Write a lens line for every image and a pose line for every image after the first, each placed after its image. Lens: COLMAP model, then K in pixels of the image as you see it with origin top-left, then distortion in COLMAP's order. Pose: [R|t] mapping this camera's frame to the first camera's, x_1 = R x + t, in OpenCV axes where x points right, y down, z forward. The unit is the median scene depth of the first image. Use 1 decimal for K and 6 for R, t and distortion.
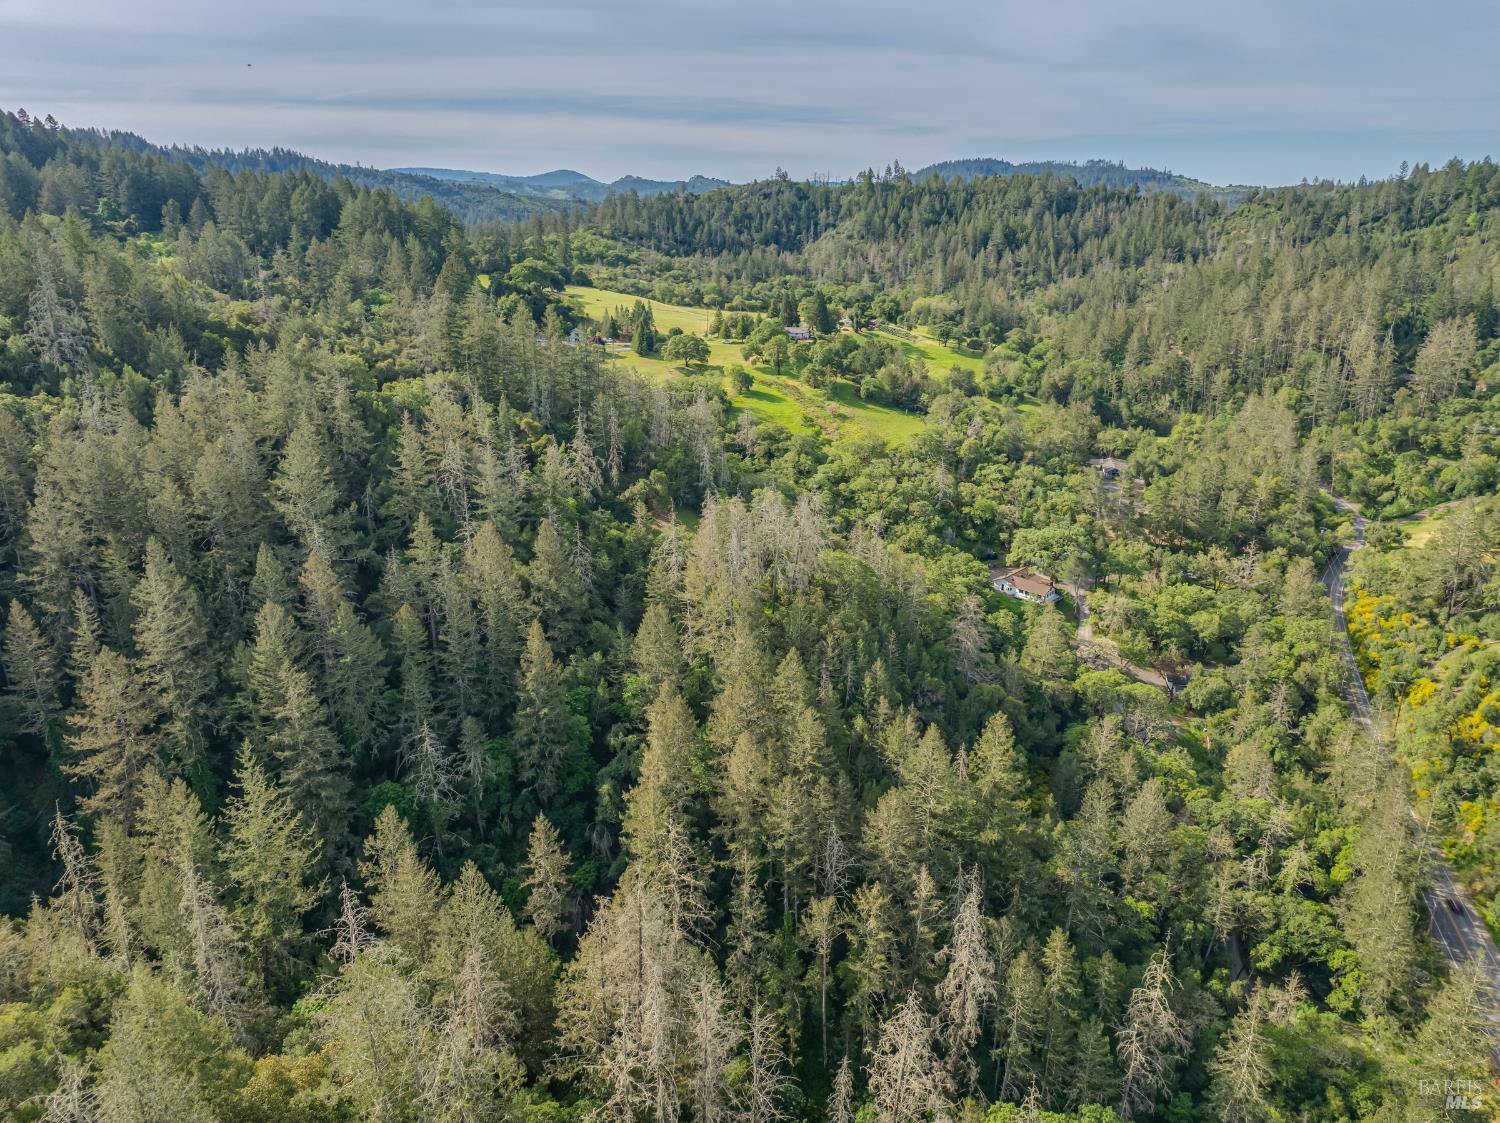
lens RADIAL K [[1055.6, 0, 757.9], [0, 1055.6, 553.3], [0, 0, 1]] dist [-0.036196, -0.000225]
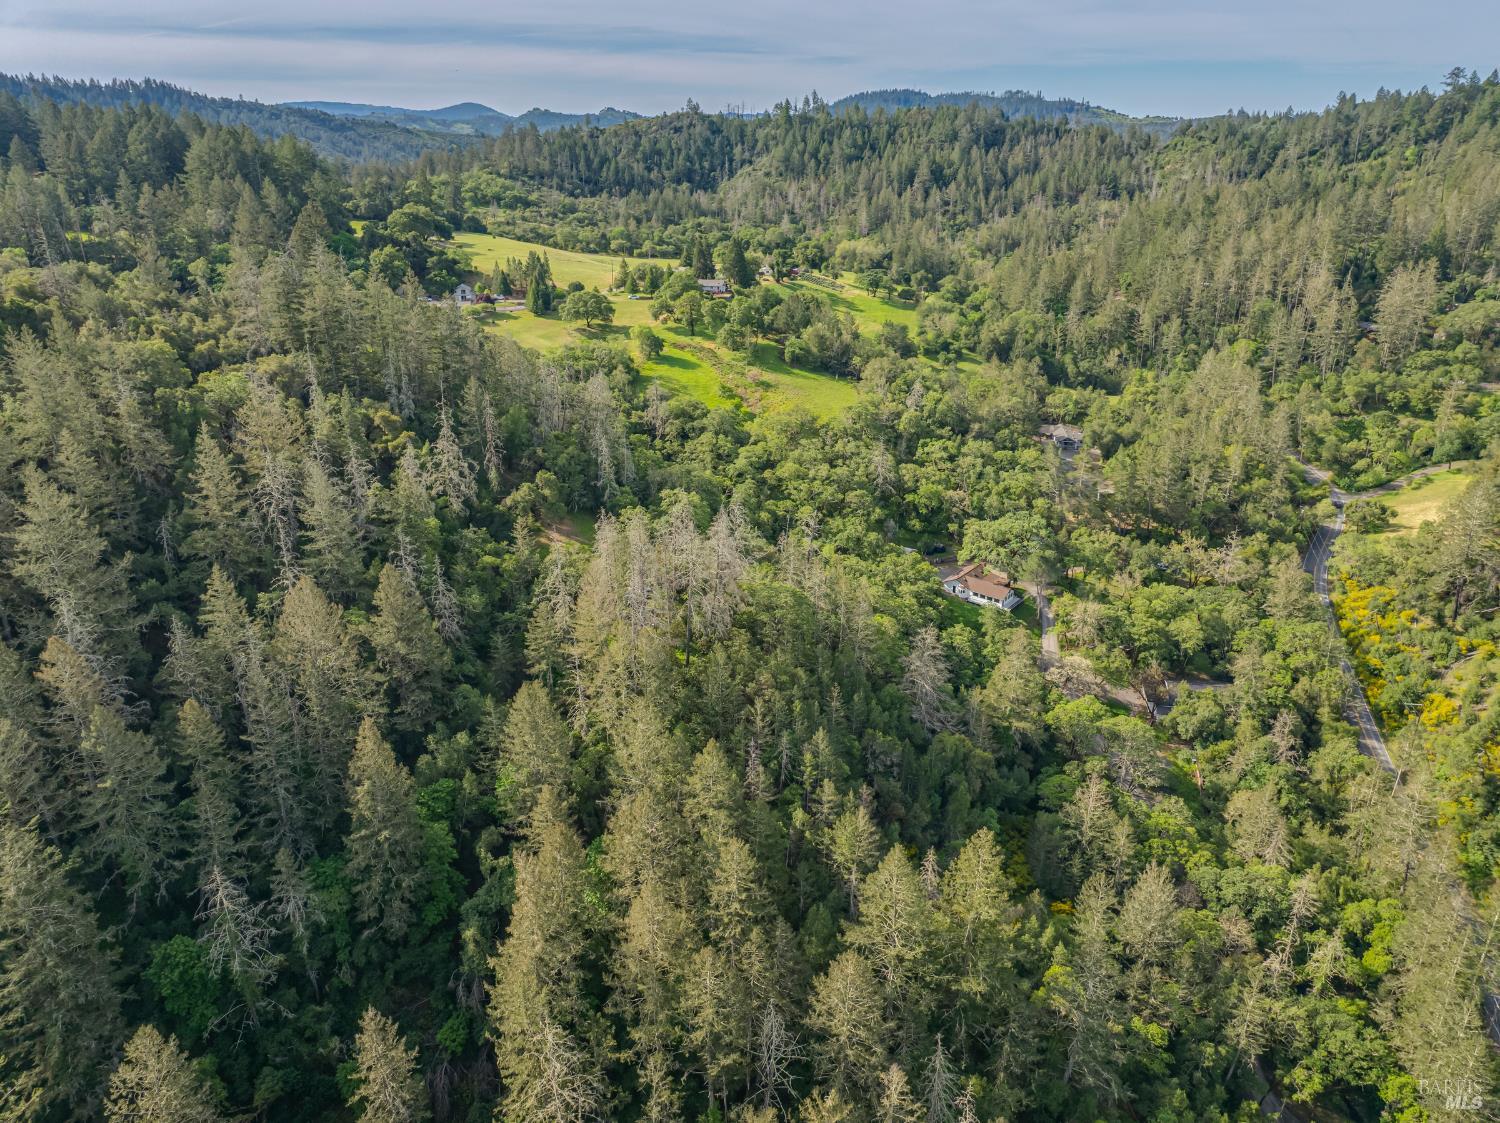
lens RADIAL K [[1055.6, 0, 757.9], [0, 1055.6, 553.3], [0, 0, 1]] dist [-0.036196, -0.000225]
pose [[0.997110, -0.030441, 0.069601, 0.006564], [0.026439, 0.997983, 0.057714, -0.032218], [-0.071218, -0.055707, 0.995904, 0.089855]]
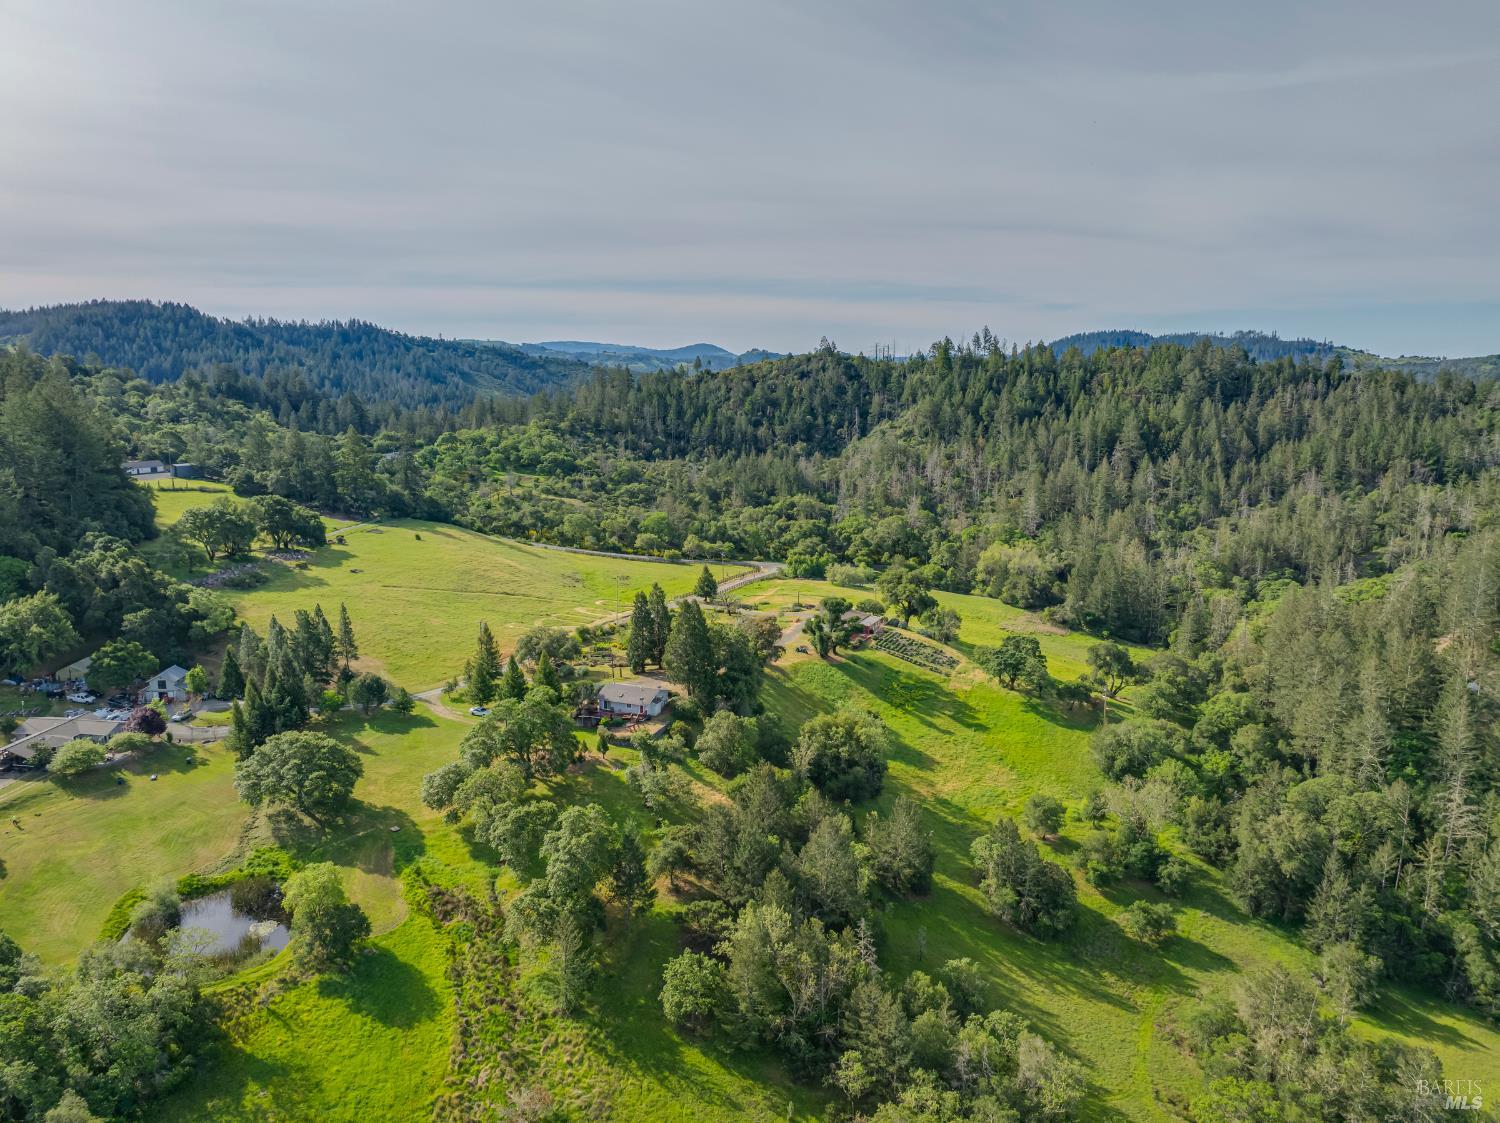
lens RADIAL K [[1054.2, 0, 756.3], [0, 1054.2, 559.3], [0, 0, 1]] dist [-0.019676, -0.045402]
pose [[0.991649, 0.022160, -0.127050, 0.137375], [-0.040644, 0.988626, -0.144800, -0.203019], [0.122396, 0.148755, 0.981270, 0.570412]]
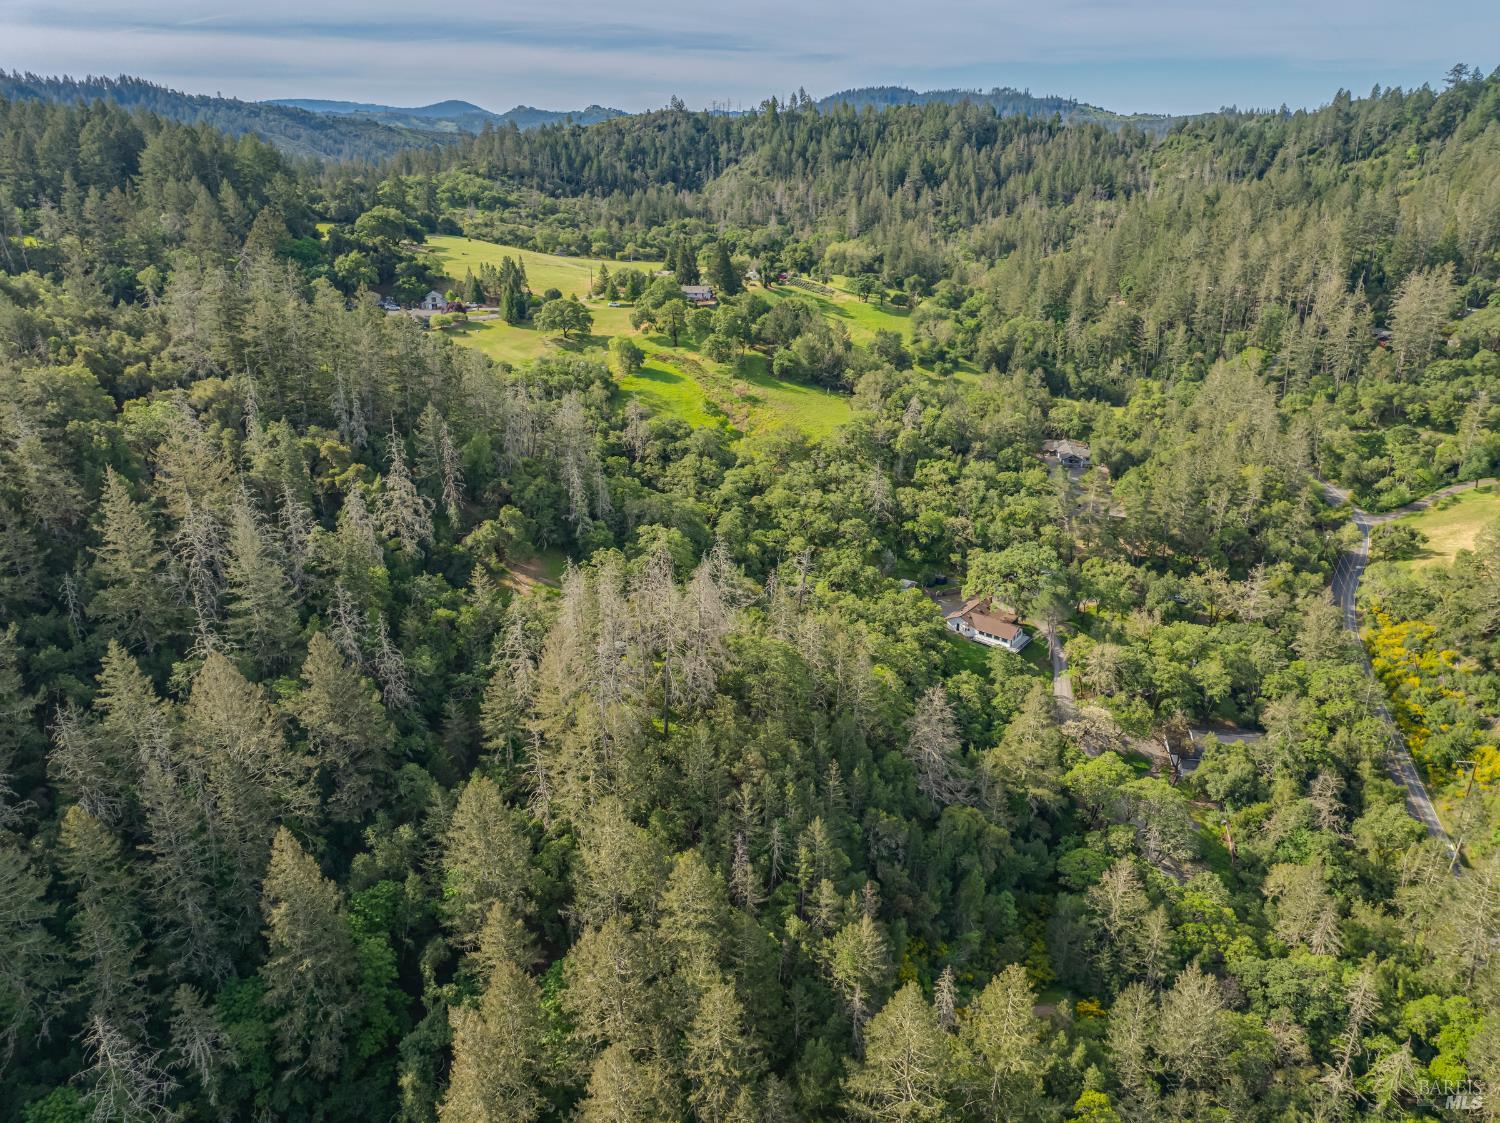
lens RADIAL K [[1055.6, 0, 757.9], [0, 1055.6, 553.3], [0, 0, 1]] dist [-0.036196, -0.000225]
pose [[0.996135, -0.035123, 0.080512, 0.010591], [0.030324, 0.997733, 0.060080, -0.047586], [-0.082440, -0.057407, 0.994941, 0.132796]]
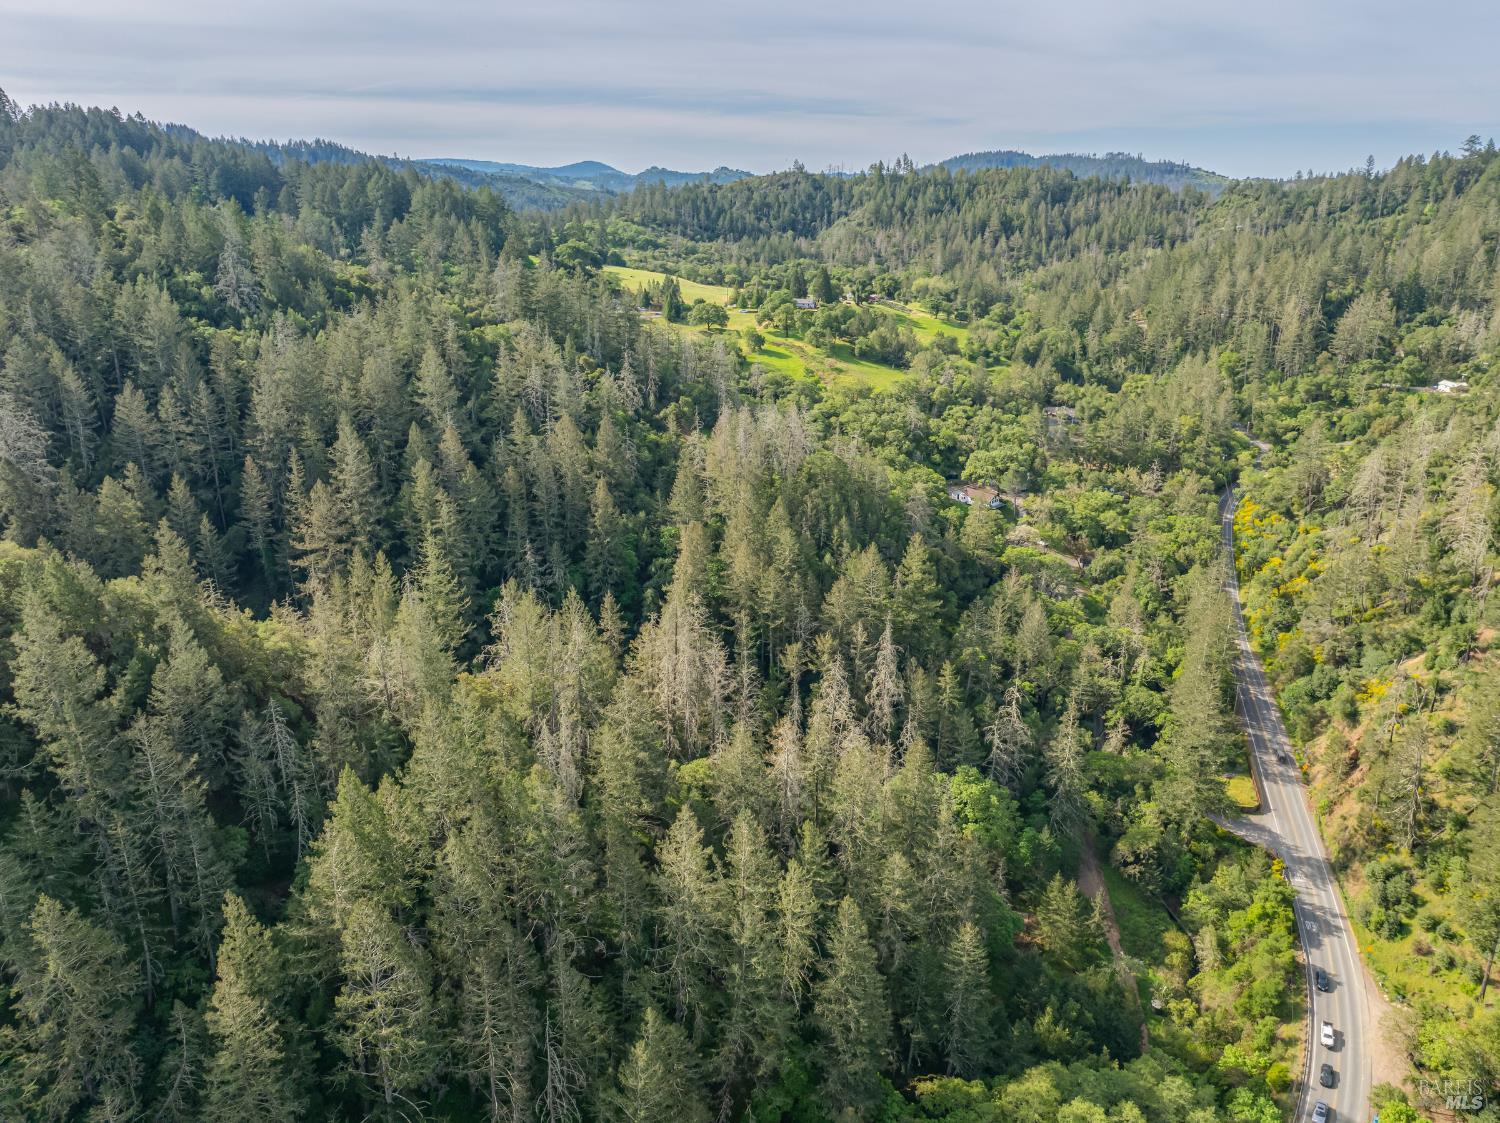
lens RADIAL K [[1055.6, 0, 757.9], [0, 1055.6, 553.3], [0, 0, 1]] dist [-0.036196, -0.000225]
pose [[0.999752, 0.009210, -0.020255, 0.012143], [-0.009063, 0.999932, 0.007364, 0.057226], [0.020321, -0.007179, 0.999768, -0.161401]]
